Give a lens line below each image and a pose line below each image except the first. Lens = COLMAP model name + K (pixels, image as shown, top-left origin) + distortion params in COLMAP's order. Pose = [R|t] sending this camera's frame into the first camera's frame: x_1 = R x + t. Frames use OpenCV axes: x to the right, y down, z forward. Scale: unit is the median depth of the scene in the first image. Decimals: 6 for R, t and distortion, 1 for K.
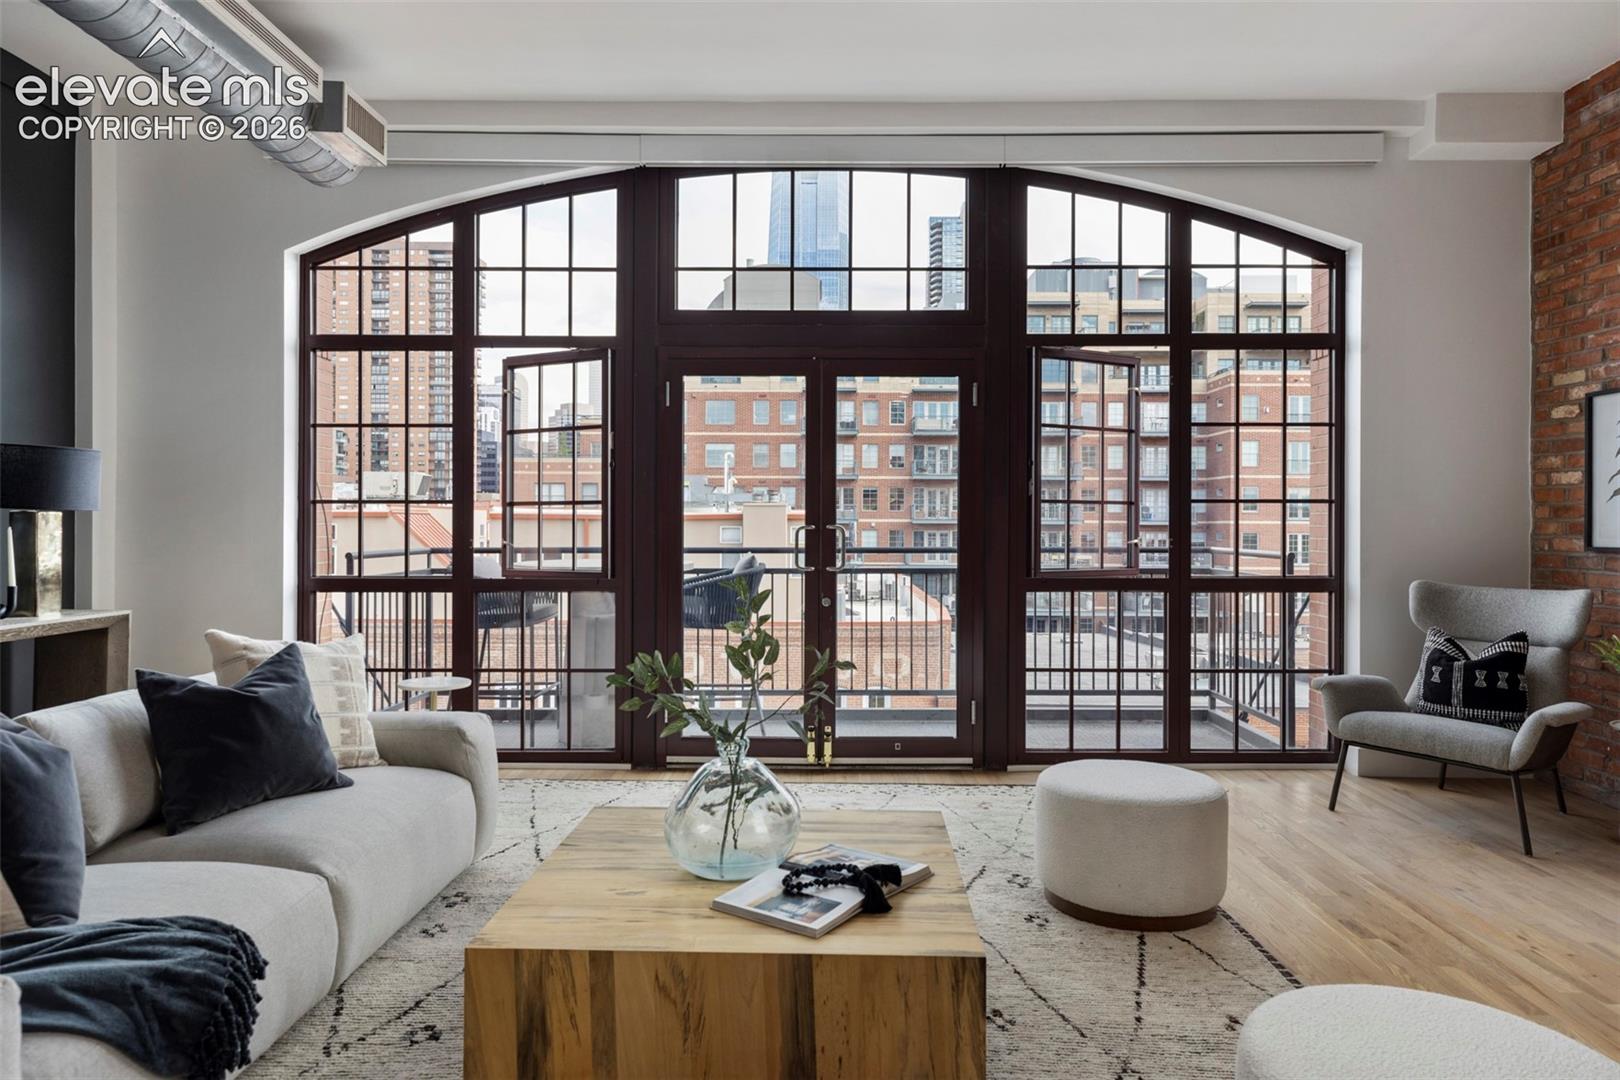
lens RADIAL K [[1028.2, 0, 814.9], [0, 1028.2, 524.2], [0, 0, 1]] dist [0.004968, 0.004091]
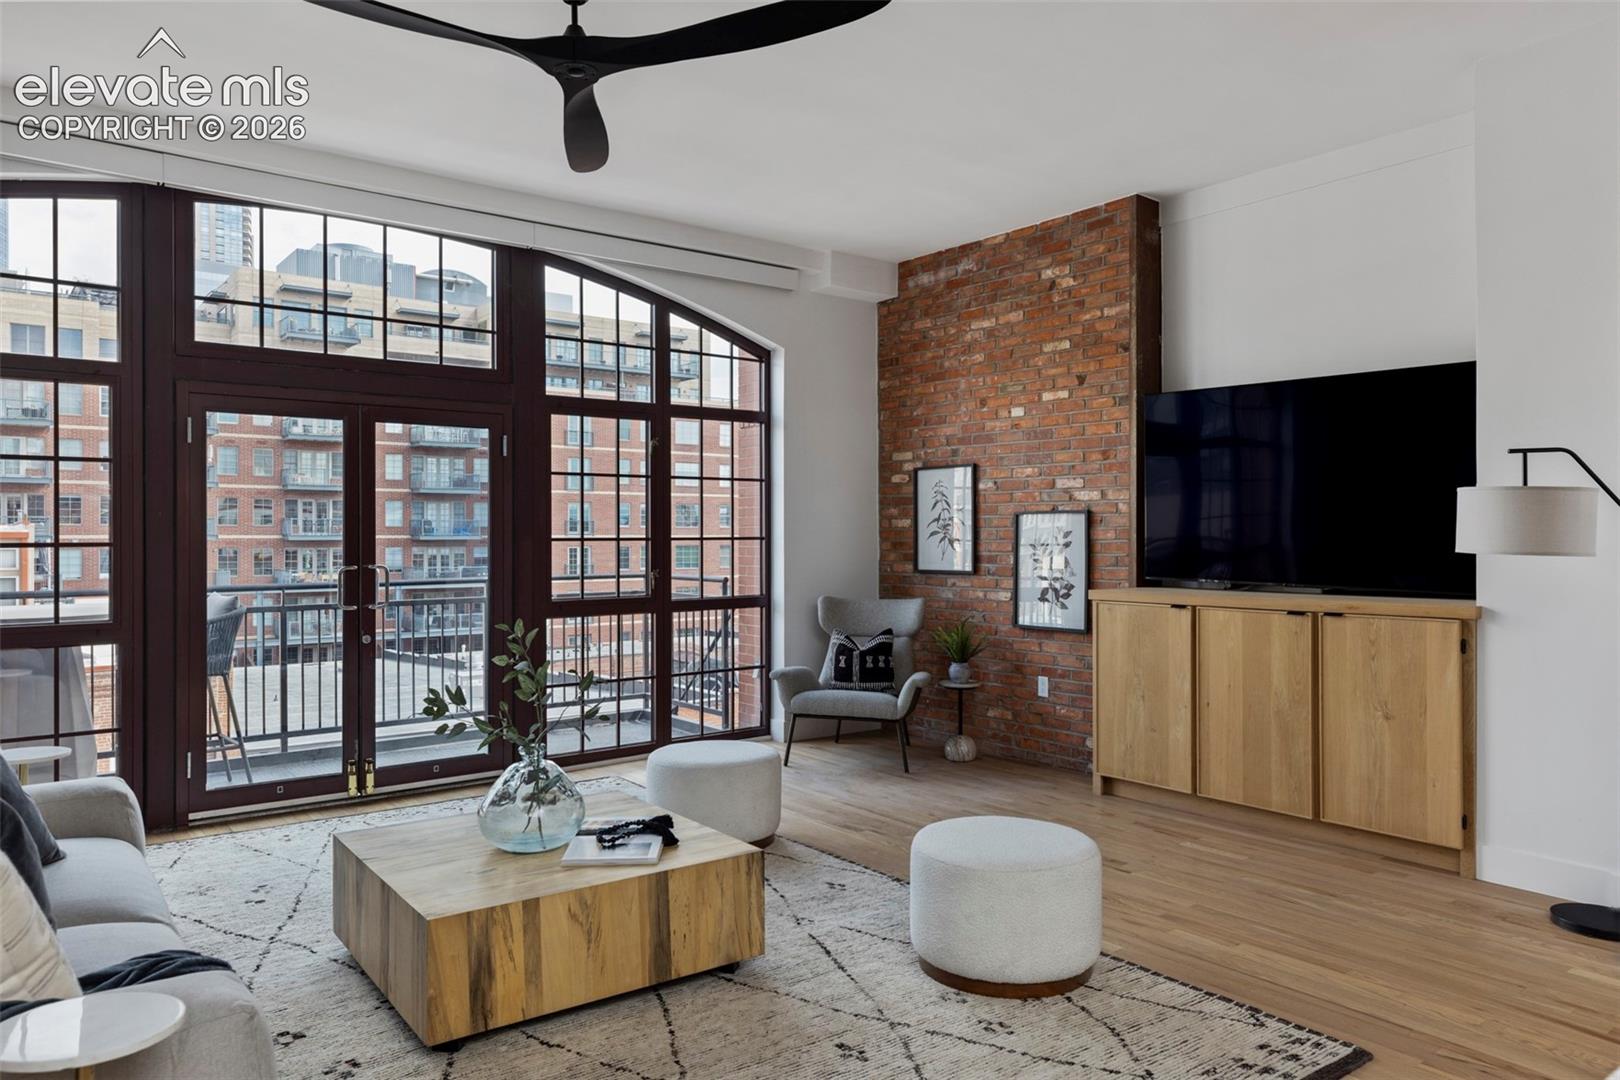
lens RADIAL K [[1098.2, 0, 815.4], [0, 1098.2, 542.2], [0, 0, 1]] dist [0.004923, 0.005894]
pose [[0.784541, -0.009540, 0.620003, -0.347784], [0.006362, 0.999953, 0.007337, -0.029542], [-0.620044, -0.001812, 0.784565, -0.163589]]
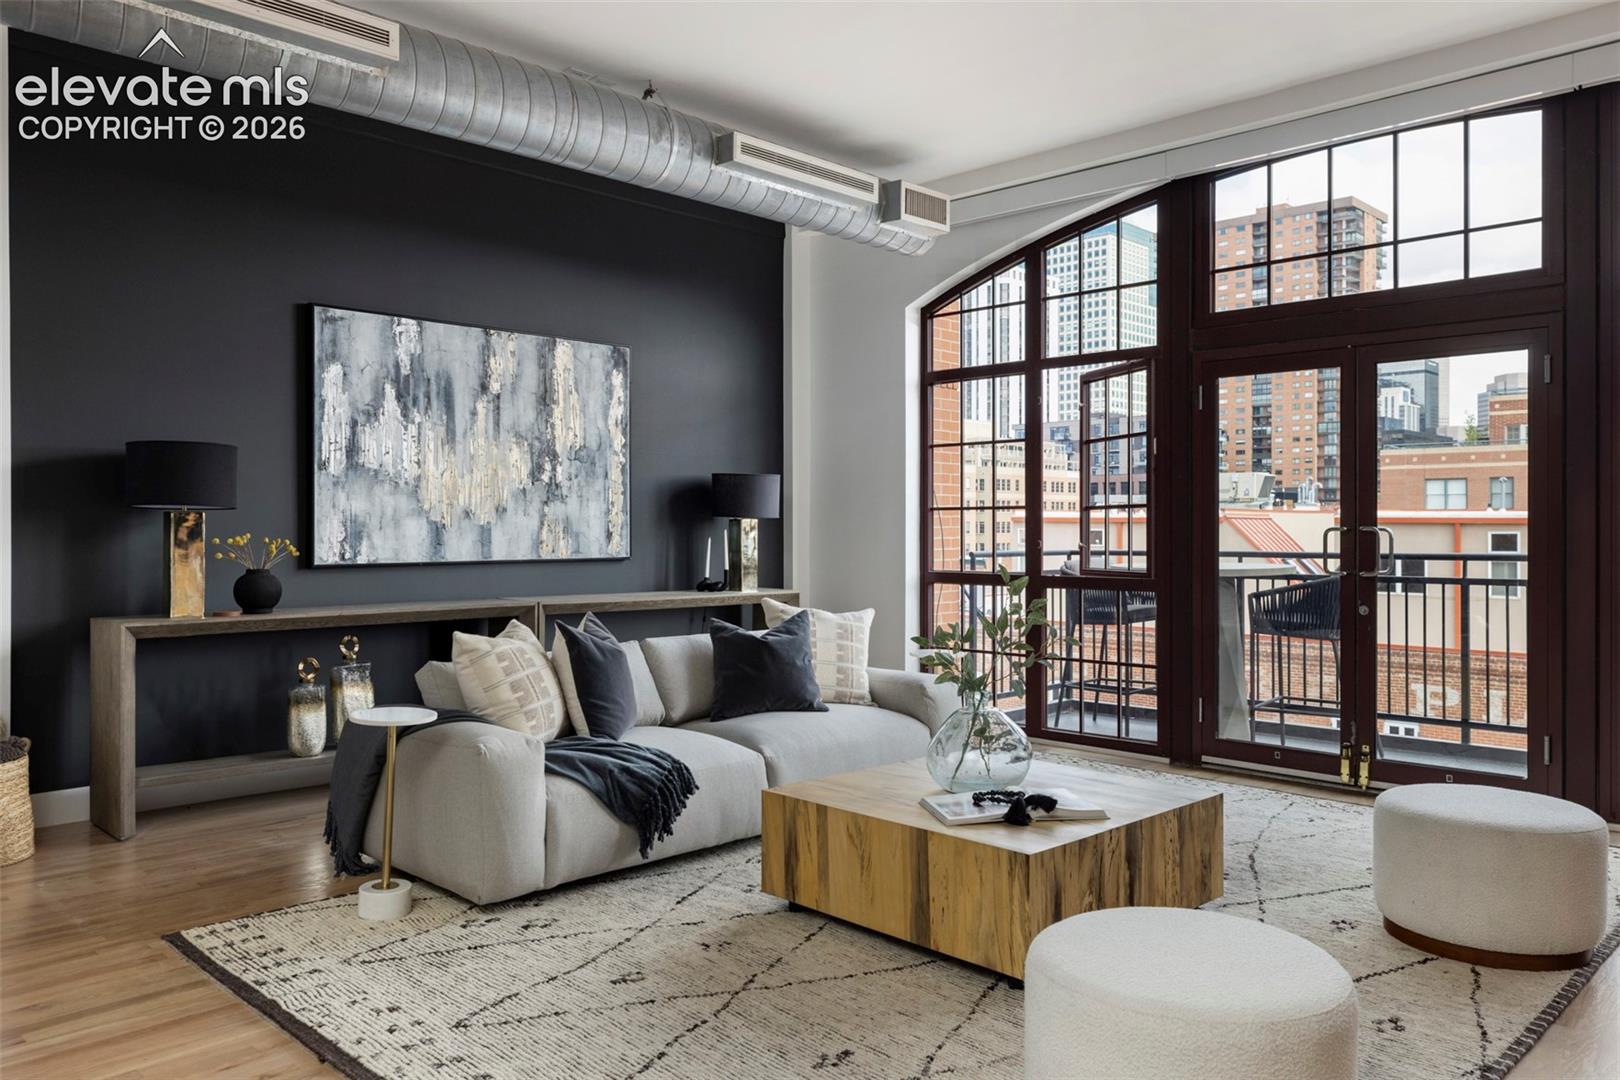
lens RADIAL K [[1176.0, 0, 806.3], [0, 1176.0, 534.5], [0, 0, 1]] dist [-0.001634, -0.001235]
pose [[0.716175, 0.001145, -0.697920, 0.421510], [0.000929, 0.999996, 0.002594, 0.004923], [0.697920, -0.002506, 0.716171, -0.109722]]
